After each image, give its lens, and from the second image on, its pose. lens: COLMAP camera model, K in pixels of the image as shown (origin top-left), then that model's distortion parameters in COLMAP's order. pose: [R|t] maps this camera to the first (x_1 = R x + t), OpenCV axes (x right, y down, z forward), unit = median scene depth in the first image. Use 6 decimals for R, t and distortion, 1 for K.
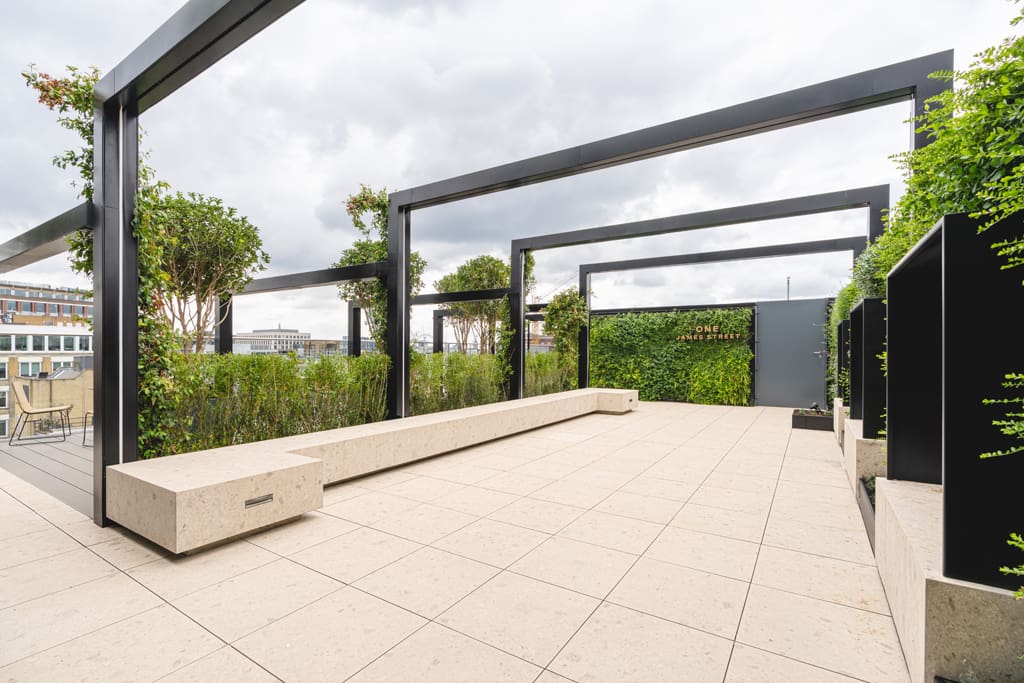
lens RADIAL K [[469.0, 0, 518.5], [0, 469.0, 344.4], [0, 0, 1]] dist [-0.000468, -0.000035]
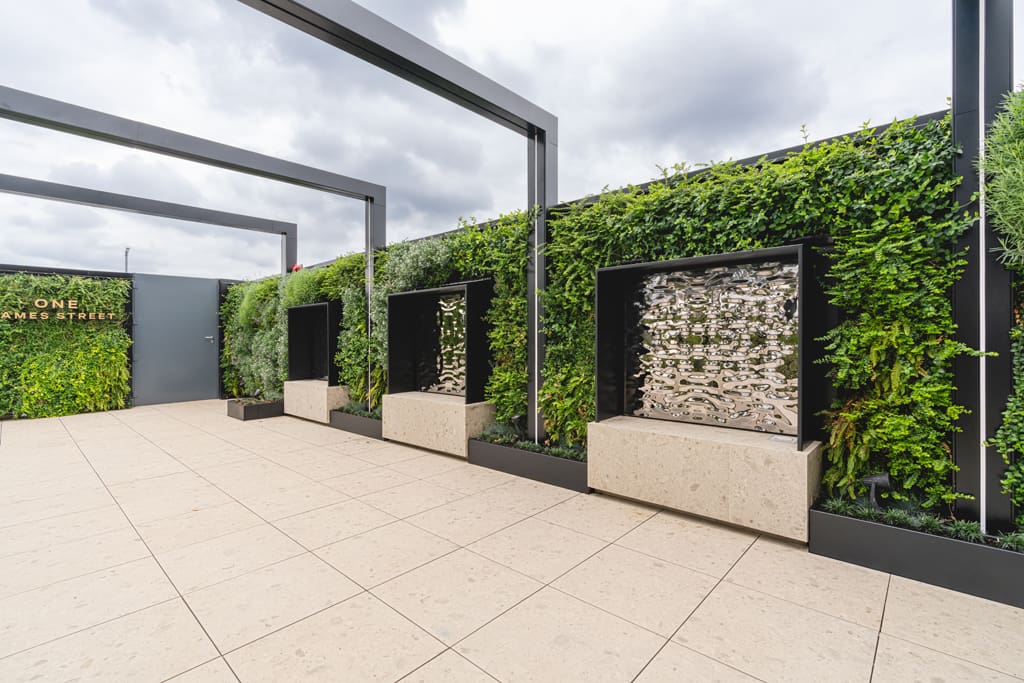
lens RADIAL K [[463.2, 0, 511.3], [0, 463.2, 332.7], [0, 0, 1]] dist [0.000254, -0.000040]
pose [[0.176974, 0.004325, 0.984206, -0.138598], [-0.002682, 0.999989, -0.003912, 0.009583], [-0.984212, -0.001947, 0.176983, 0.251048]]
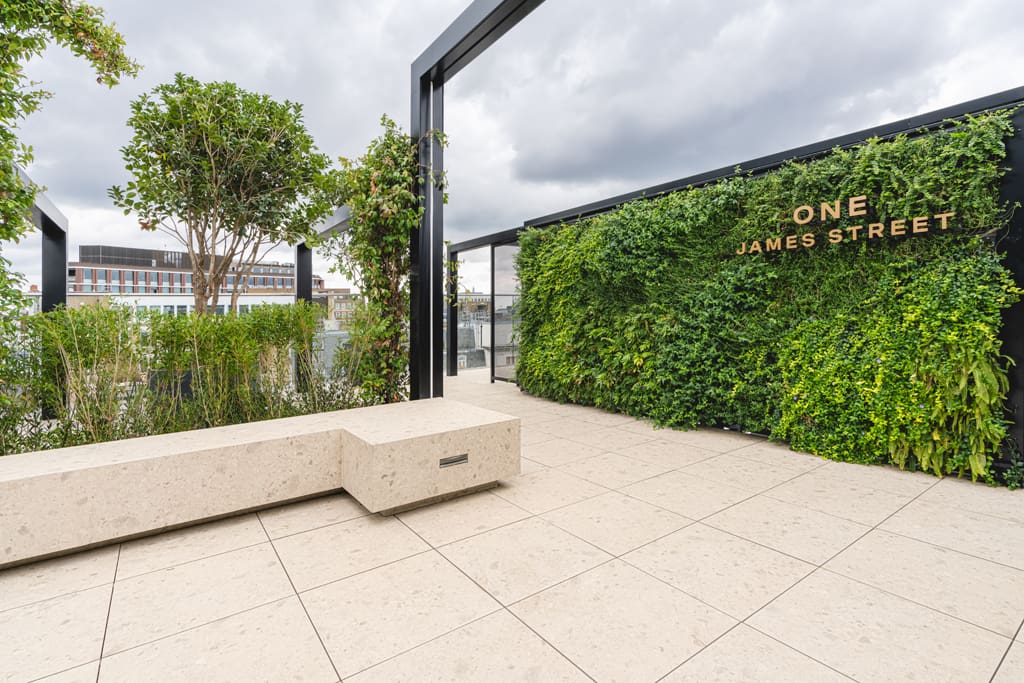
lens RADIAL K [[495.4, 0, 541.0], [0, 495.4, 314.0], [0, 0, 1]] dist [-0.000057, 0.000187]
pose [[0.935088, -0.018495, -0.353934, 0.351119], [0.024153, 0.999641, 0.011575, 0.026692], [0.353593, -0.019372, 0.935199, 0.652266]]
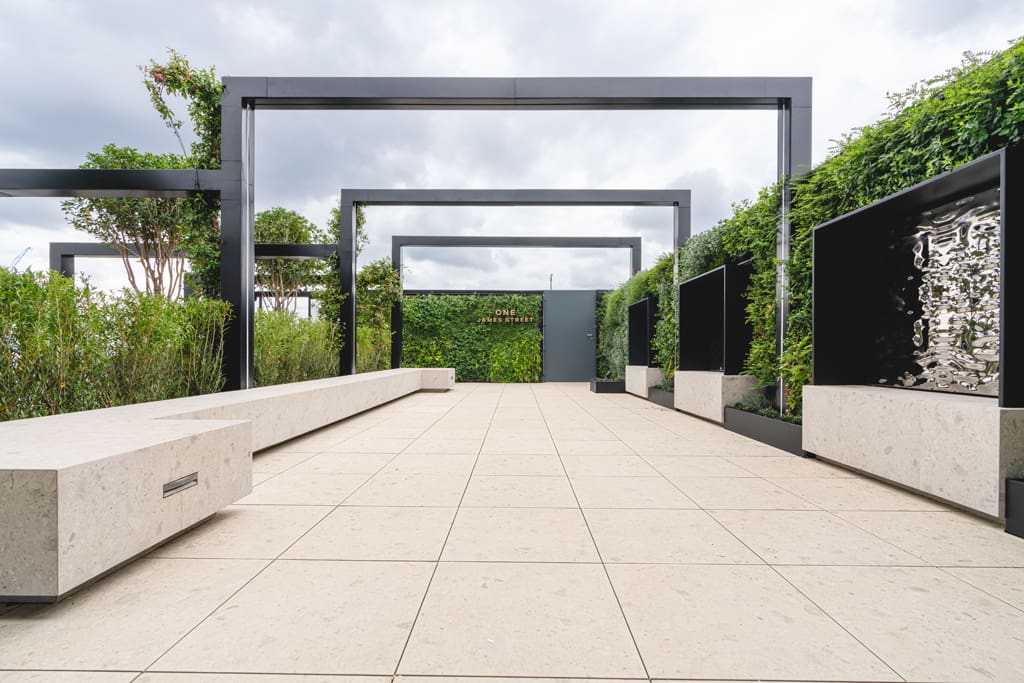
lens RADIAL K [[467.9, 0, 516.6], [0, 467.9, 347.0], [0, 0, 1]] dist [-0.001022, -0.000086]
pose [[0.845734, 0.007012, 0.533559, -0.149883], [-0.008439, 0.999964, 0.000233, 0.047024], [-0.533538, -0.004700, 0.845763, 0.085804]]
